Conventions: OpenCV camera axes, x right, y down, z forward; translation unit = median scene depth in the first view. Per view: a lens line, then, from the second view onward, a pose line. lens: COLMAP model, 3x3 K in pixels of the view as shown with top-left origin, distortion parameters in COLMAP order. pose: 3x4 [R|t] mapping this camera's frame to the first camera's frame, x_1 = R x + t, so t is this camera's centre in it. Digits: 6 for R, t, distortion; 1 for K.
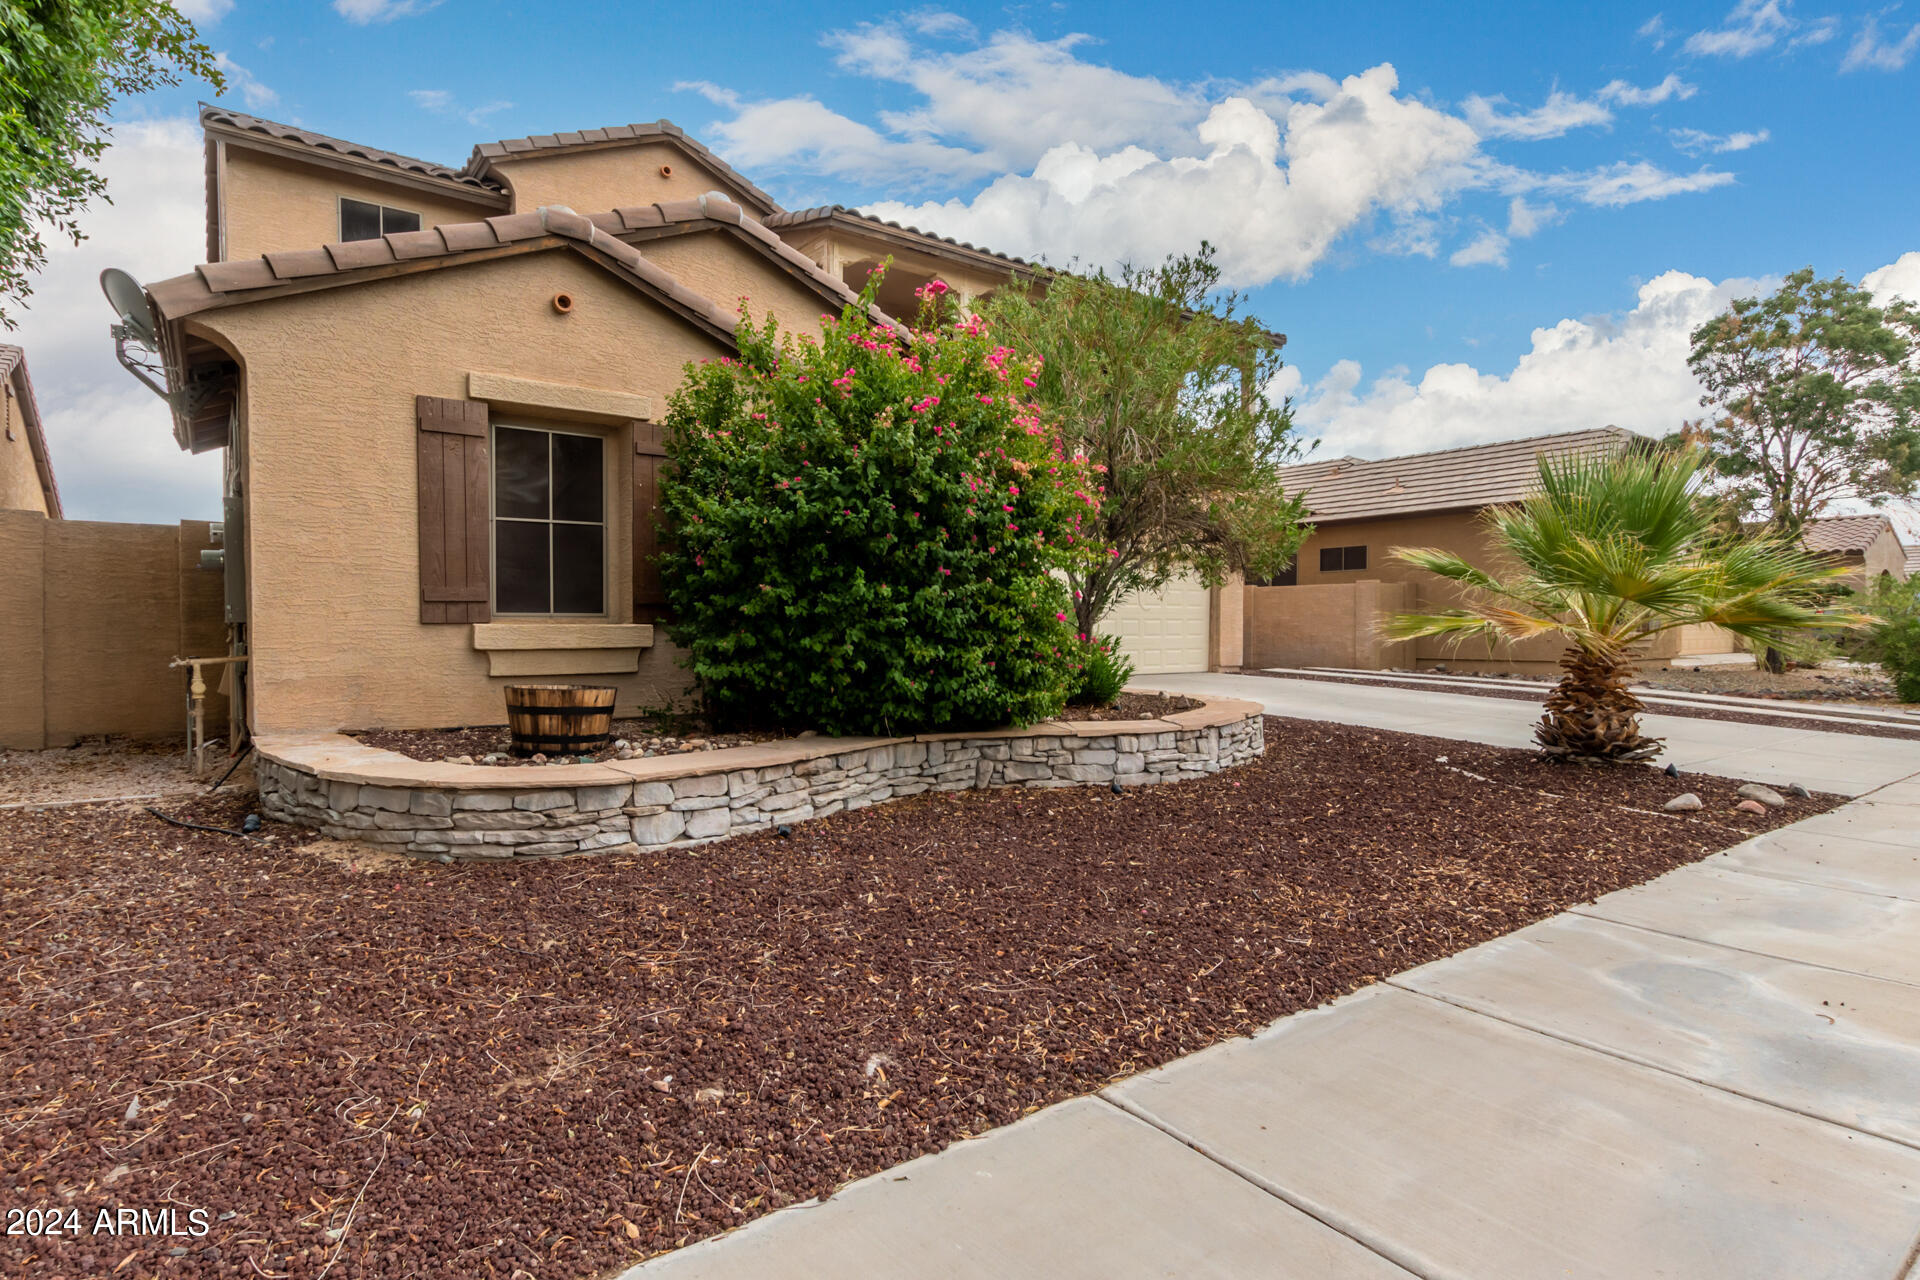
lens RADIAL K [[953.1, 0, 975.7], [0, 953.1, 640.3], [0, 0, 1]] dist [0.023971, 0.000223]
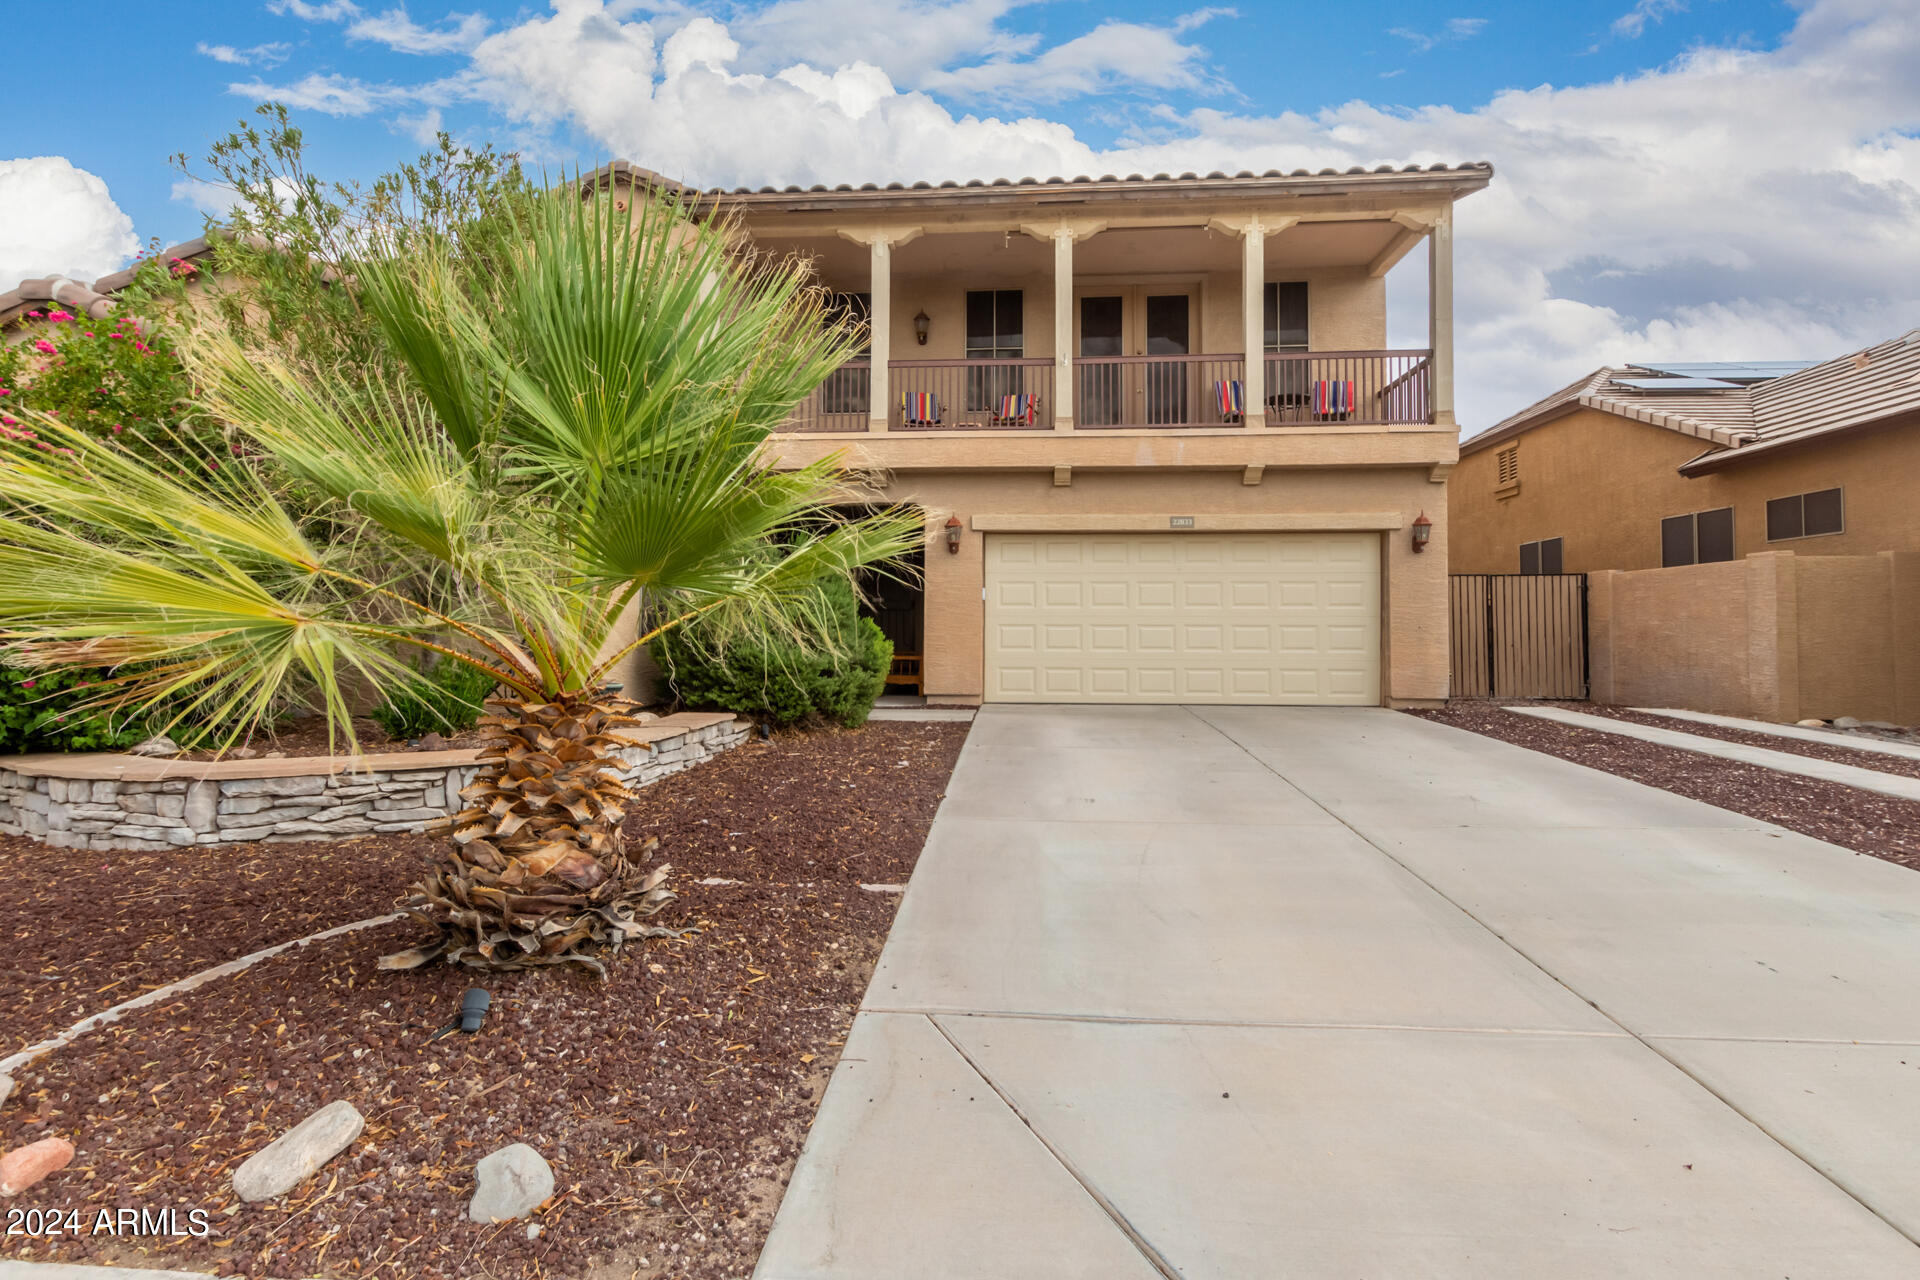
lens RADIAL K [[918.8, 0, 959.8], [0, 918.8, 619.7], [0, 0, 1]] dist [0.015060, 0.000124]
pose [[0.752846, -0.008957, -0.658136, 0.728856], [-0.011108, 0.999592, -0.026311, -0.009749], [0.658103, 0.027119, 0.752439, 0.556622]]
